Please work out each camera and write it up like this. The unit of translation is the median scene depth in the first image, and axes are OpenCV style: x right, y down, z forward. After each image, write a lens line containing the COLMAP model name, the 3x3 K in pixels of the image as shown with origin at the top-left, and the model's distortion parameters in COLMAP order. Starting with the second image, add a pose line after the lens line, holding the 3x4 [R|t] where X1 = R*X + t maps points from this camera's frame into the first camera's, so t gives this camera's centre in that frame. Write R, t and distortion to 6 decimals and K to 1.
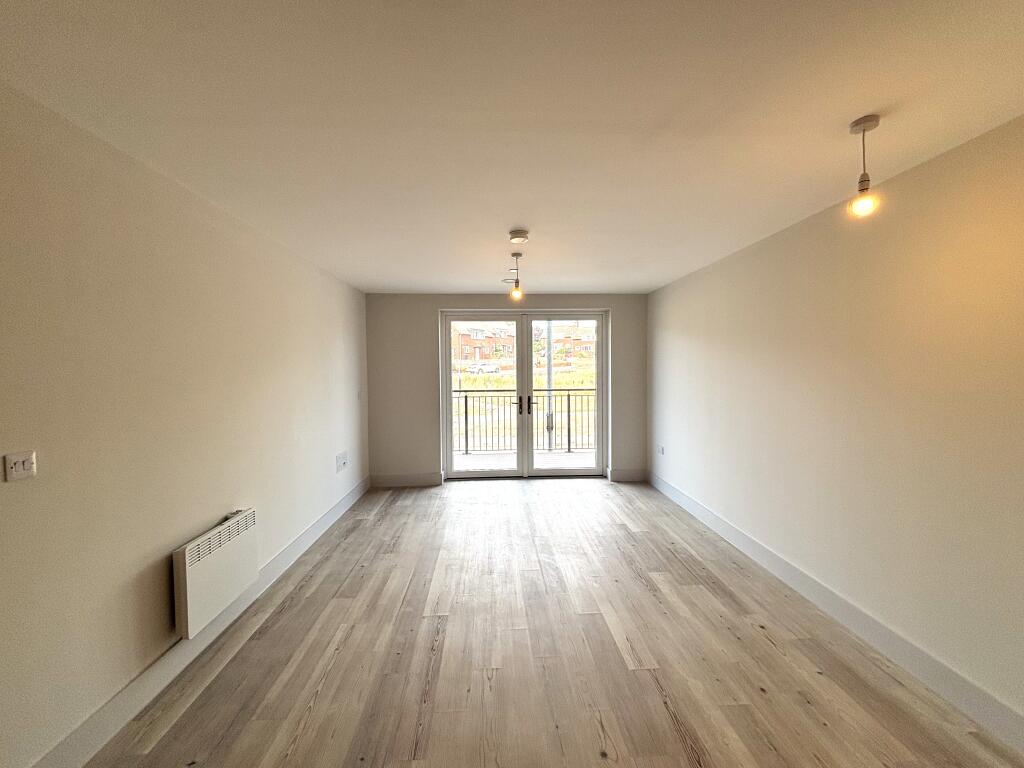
lens RADIAL K [[417.1, 0, 510.9], [0, 417.1, 379.9], [0, 0, 1]] dist [0.008532, 0.002046]
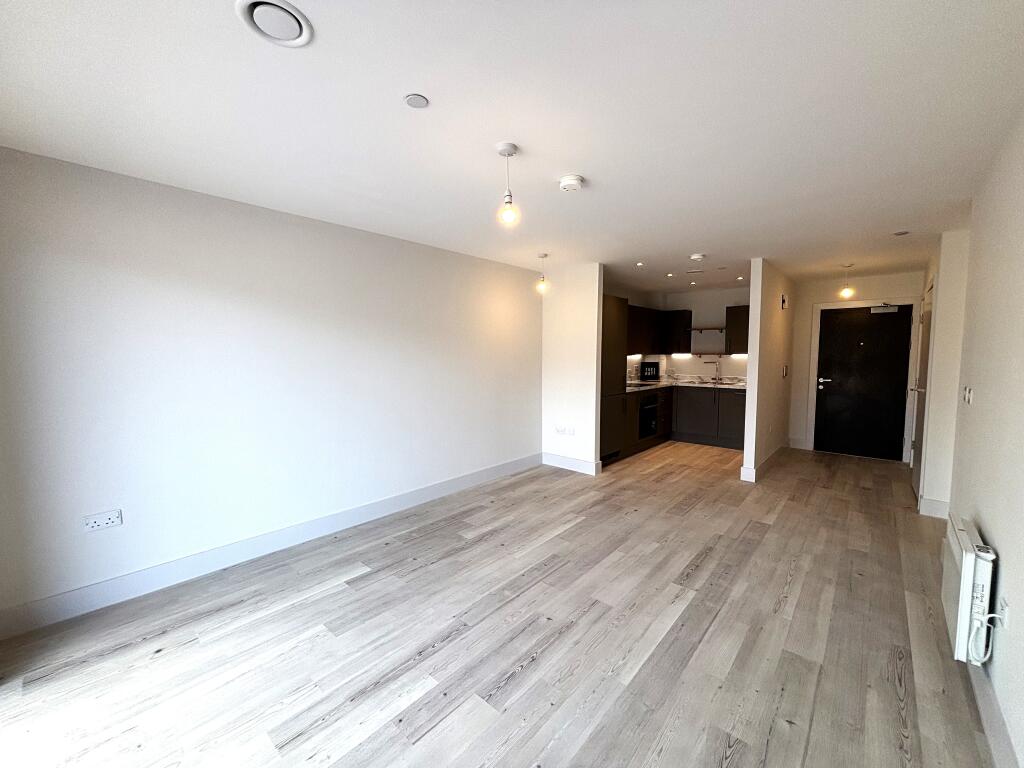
lens RADIAL K [[417.1, 0, 511.6], [0, 417.1, 384.7], [0, 0, 1]] dist [0.008532, 0.002046]
pose [[-0.711456, -0.048421, 0.701060, -0.528866], [0.027290, 0.994967, 0.096415, -0.032441], [-0.702200, 0.087727, -0.706554, 1.826832]]
